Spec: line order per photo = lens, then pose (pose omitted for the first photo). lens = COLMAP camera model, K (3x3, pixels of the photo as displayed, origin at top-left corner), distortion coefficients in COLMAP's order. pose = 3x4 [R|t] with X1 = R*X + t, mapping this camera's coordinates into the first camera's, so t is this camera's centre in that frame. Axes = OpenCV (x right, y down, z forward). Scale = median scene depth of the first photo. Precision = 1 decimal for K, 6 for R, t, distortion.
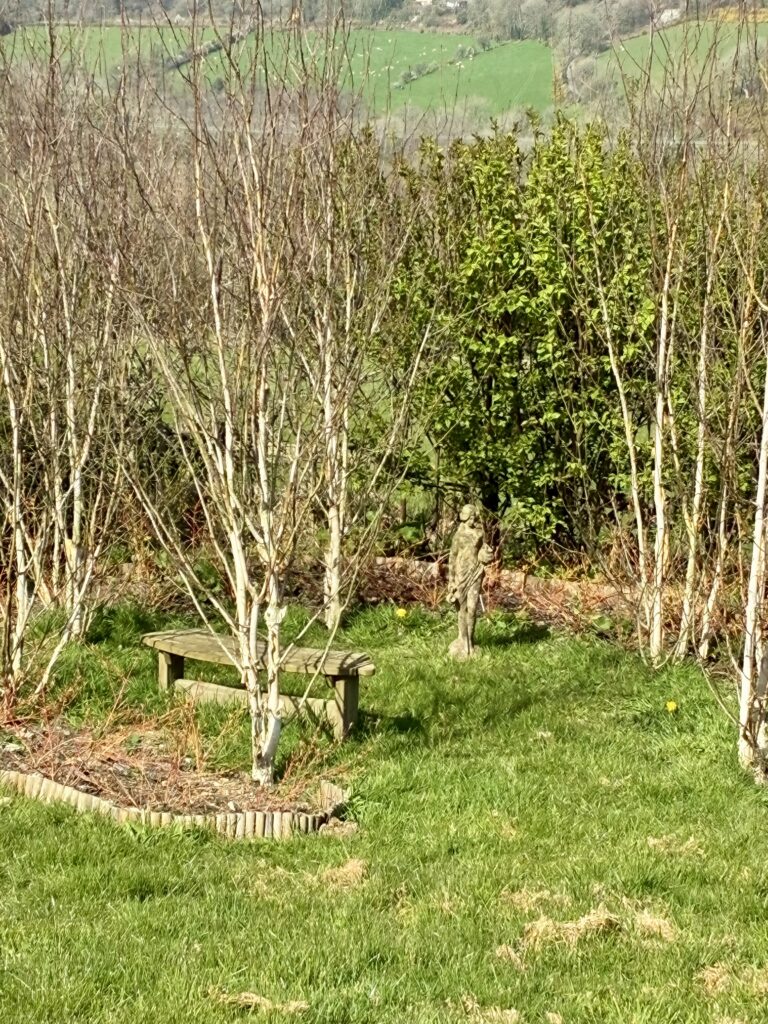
lens RADIAL K [[3144.4, 0, 382.4], [0, 3144.4, 514.1], [0, 0, 1]] dist [0.833334, 0.000000]
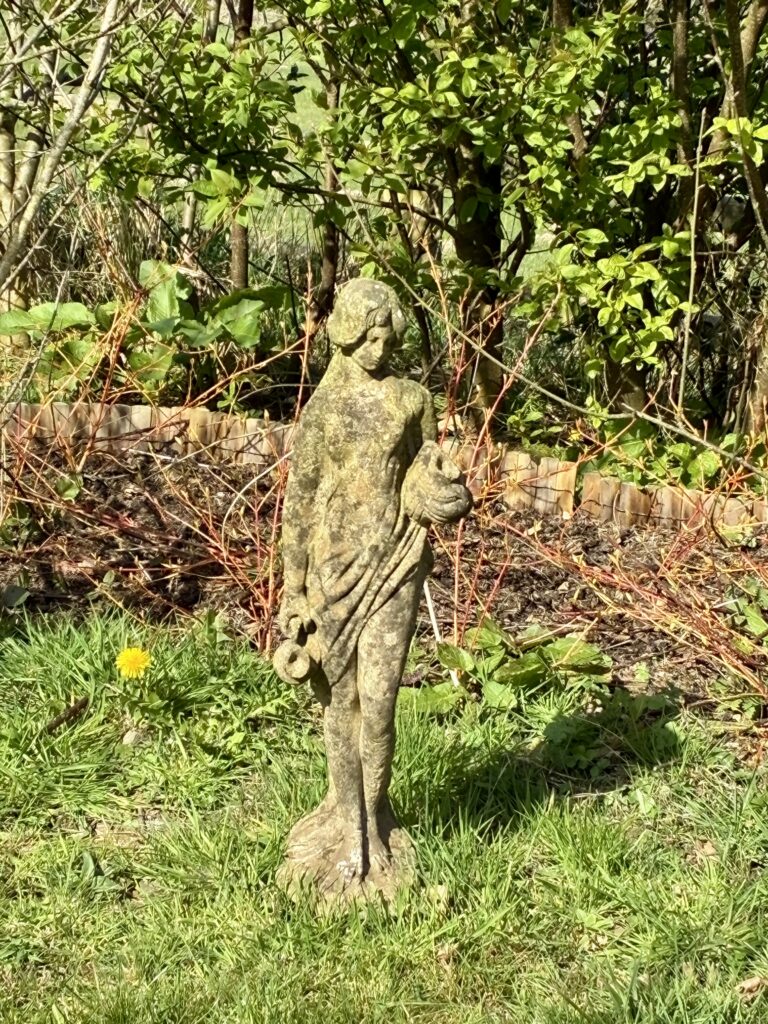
lens RADIAL K [[3144.4, 0, 393.0], [0, 3144.4, 512.5], [0, 0, 1]] dist [0.833334, 0.000000]
pose [[0.999988, 0.004675, -0.001580, 0.026957], [-0.004499, 0.995250, 0.097249, -0.007976], [0.002027, -0.097241, 0.995259, 0.676979]]
